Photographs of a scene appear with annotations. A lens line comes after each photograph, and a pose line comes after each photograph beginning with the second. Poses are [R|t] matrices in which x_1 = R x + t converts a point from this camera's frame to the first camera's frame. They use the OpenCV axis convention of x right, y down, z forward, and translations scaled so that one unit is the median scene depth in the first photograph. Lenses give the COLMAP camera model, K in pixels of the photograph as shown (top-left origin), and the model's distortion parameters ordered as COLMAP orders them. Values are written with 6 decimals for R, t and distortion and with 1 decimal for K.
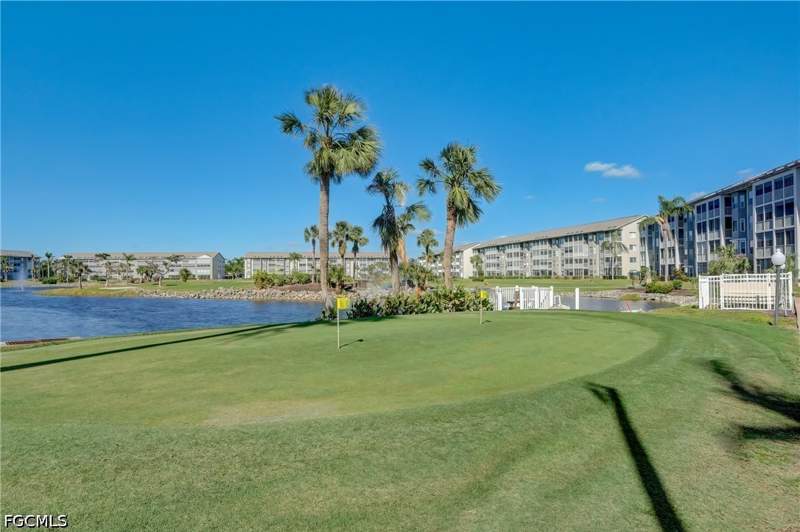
lens RADIAL K [[502.6, 0, 398.9], [0, 502.6, 266.6], [0, 0, 1]] dist [0.005557, 0.000320]
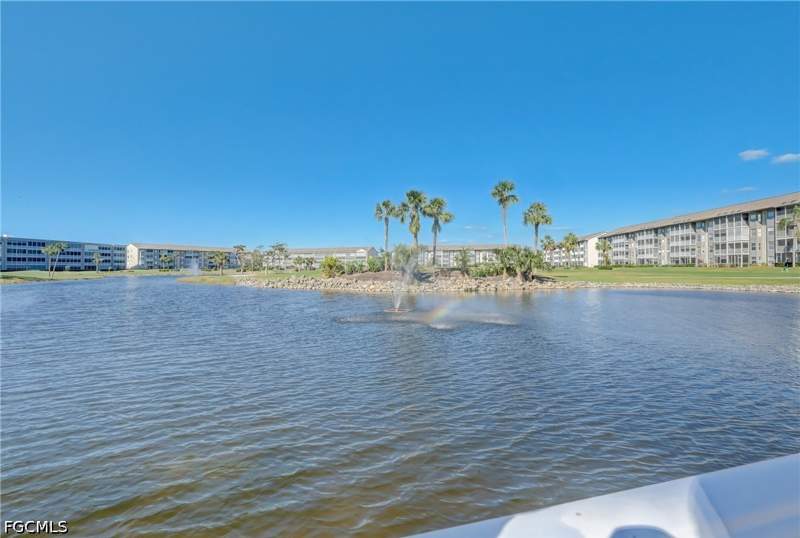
lens RADIAL K [[391.5, 0, 403.1], [0, 391.5, 269.7], [0, 0, 1]] dist [-0.018995, -0.000724]
pose [[0.950618, -0.001003, -0.310362, 0.026210], [0.009112, 0.999654, 0.024679, 0.007514], [0.310229, -0.026288, 0.950298, 0.197774]]
